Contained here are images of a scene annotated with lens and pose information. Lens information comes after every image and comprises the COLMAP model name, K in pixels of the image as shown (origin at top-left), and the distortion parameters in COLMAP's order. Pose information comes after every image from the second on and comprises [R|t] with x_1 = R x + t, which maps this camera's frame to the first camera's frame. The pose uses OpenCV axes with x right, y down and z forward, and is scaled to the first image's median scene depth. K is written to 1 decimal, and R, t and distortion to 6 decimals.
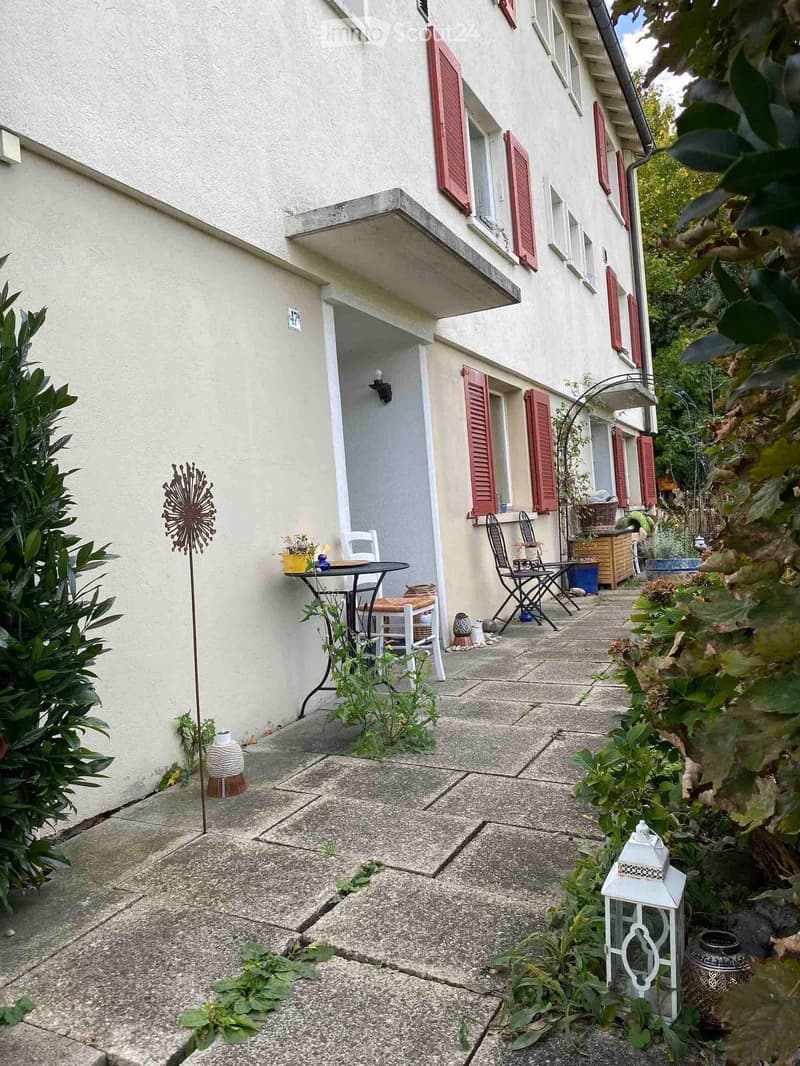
lens RADIAL K [[776.0, 0, 400.0], [0, 776.0, 533.0], [0, 0, 1]] dist [-0.016512, -0.005334]
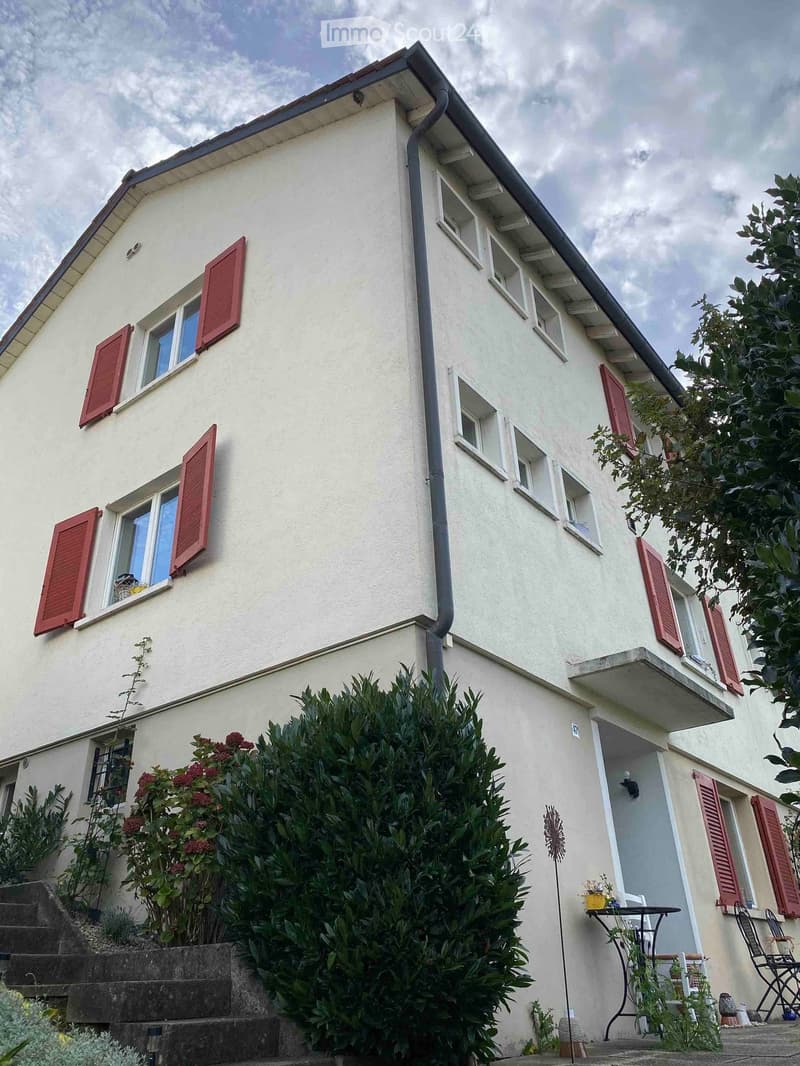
lens RADIAL K [[826.1, 0, 378.6], [0, 826.1, 518.9], [0, 0, 1]] dist [0.025524, -0.005094]
pose [[0.971431, -0.072086, -0.226109, -0.097659], [-0.054632, 0.859239, -0.508650, 0.178322], [0.230948, 0.506471, 0.830753, -0.536068]]
